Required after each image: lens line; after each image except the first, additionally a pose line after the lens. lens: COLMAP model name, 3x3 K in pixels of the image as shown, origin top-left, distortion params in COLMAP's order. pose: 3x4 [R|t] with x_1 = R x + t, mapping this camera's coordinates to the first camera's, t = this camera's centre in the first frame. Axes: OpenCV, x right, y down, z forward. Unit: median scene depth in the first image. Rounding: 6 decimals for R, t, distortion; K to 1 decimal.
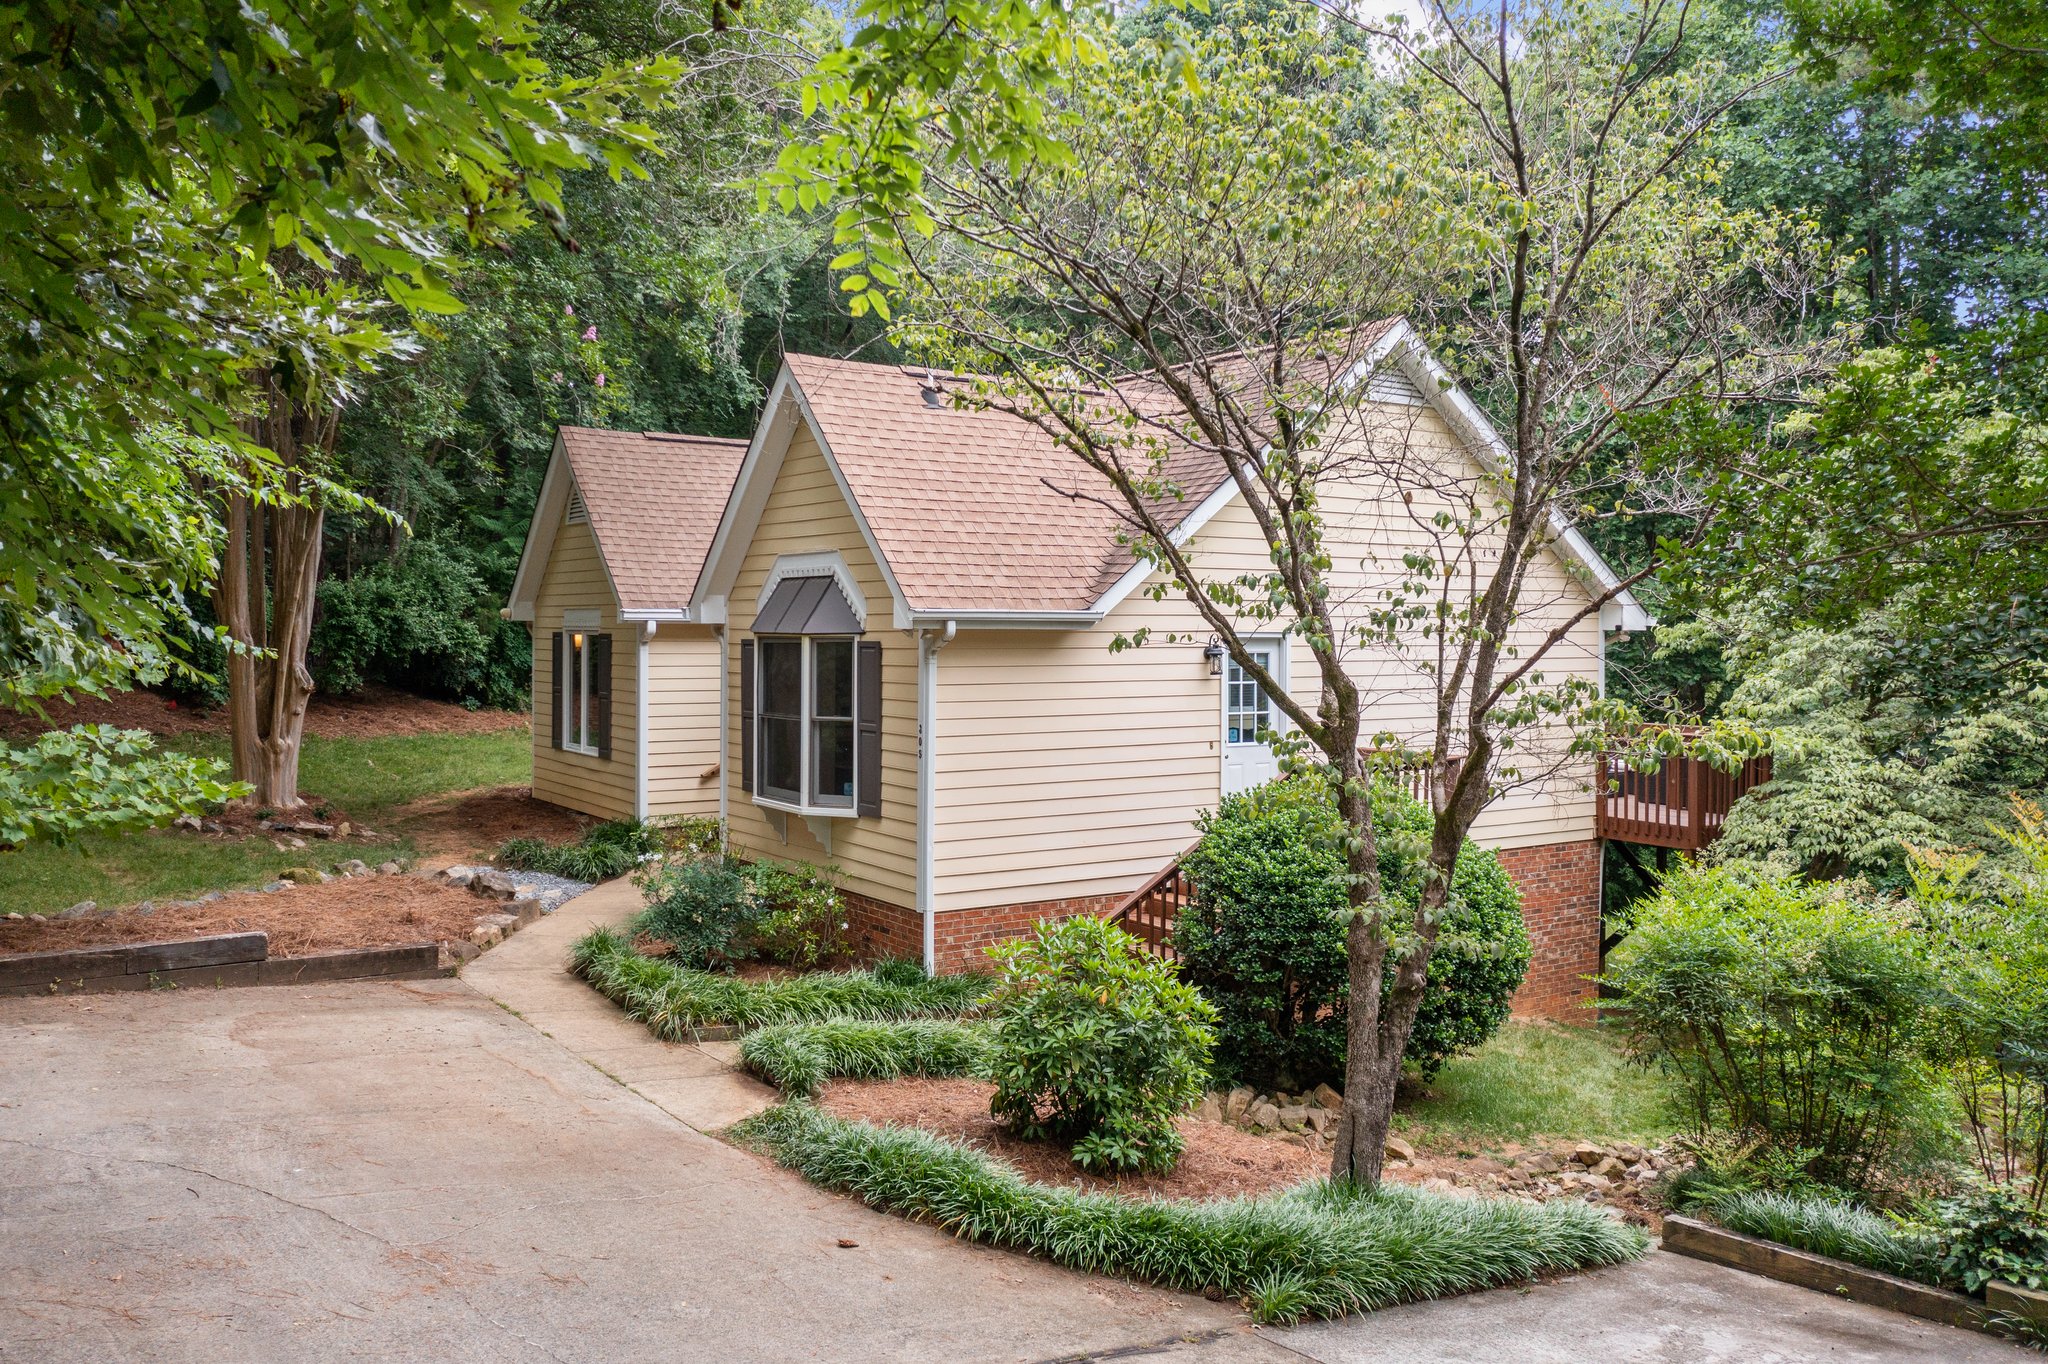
lens RADIAL K [[1637.3, 0, 1024.7], [0, 1637.3, 677.6], [0, 0, 1]] dist [-0.005731, 0.004957]
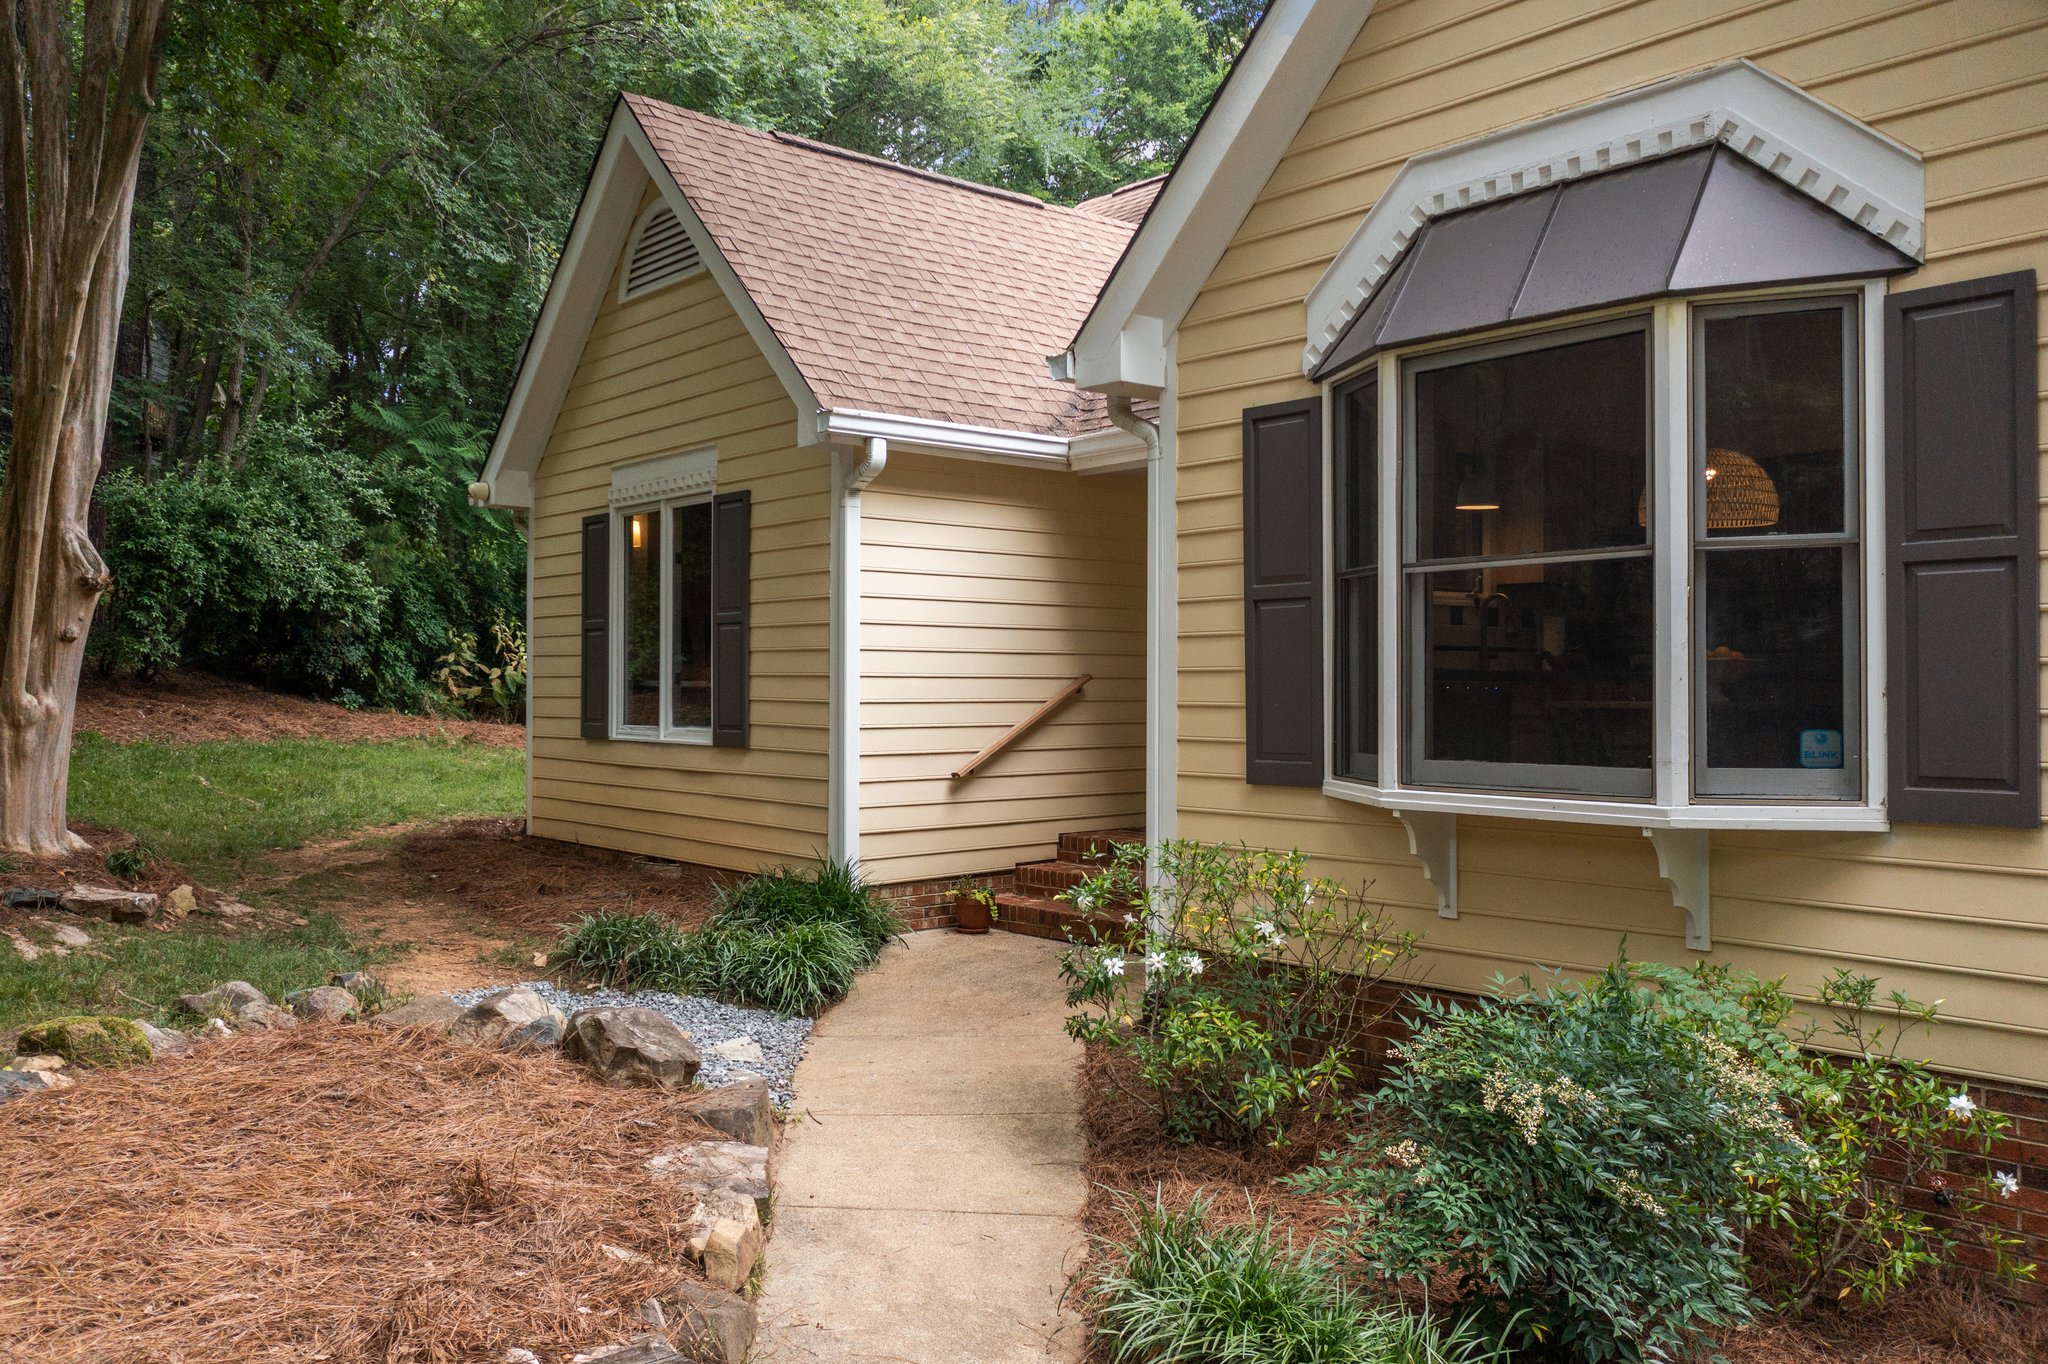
lens RADIAL K [[1637.3, 0, 1024.7], [0, 1637.3, 677.6], [0, 0, 1]] dist [-0.005731, 0.004957]
pose [[0.992985, -0.005098, 0.118130, -0.346084], [0.009255, 0.999356, -0.034668, 0.071285], [-0.117877, 0.035518, 0.992393, 0.764181]]
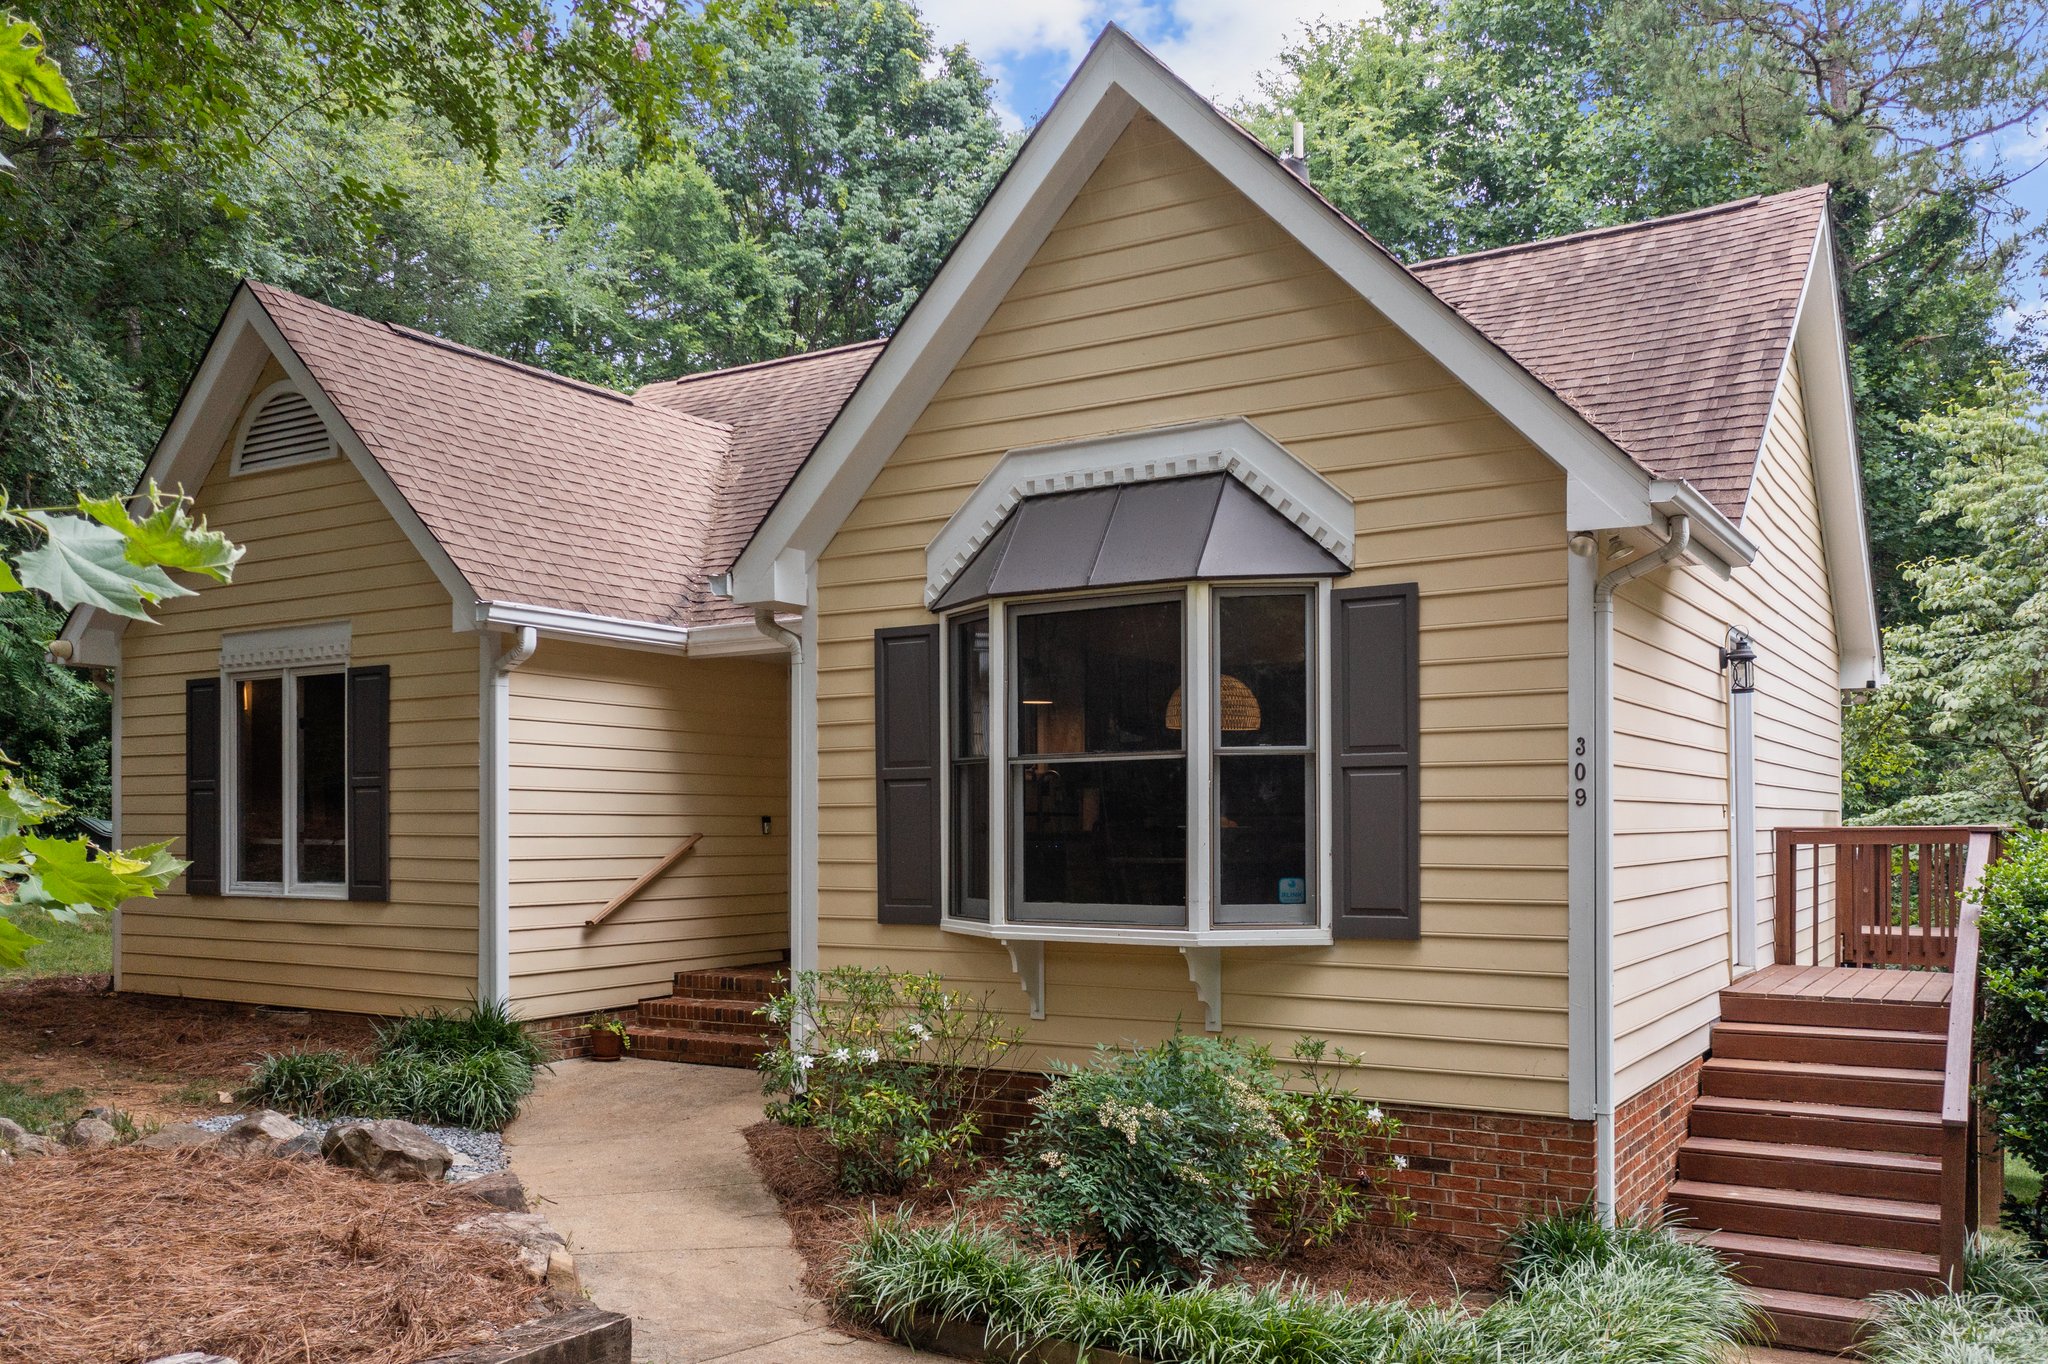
lens RADIAL K [[1667.6, 0, 1028.3], [0, 1667.6, 840.9], [0, 0, 1]] dist [-0.001119, 0.000200]
pose [[0.908361, -0.010146, 0.418063, -0.439694], [0.020124, 0.999608, -0.019465, 0.068640], [-0.417701, 0.026094, 0.908210, 0.636095]]
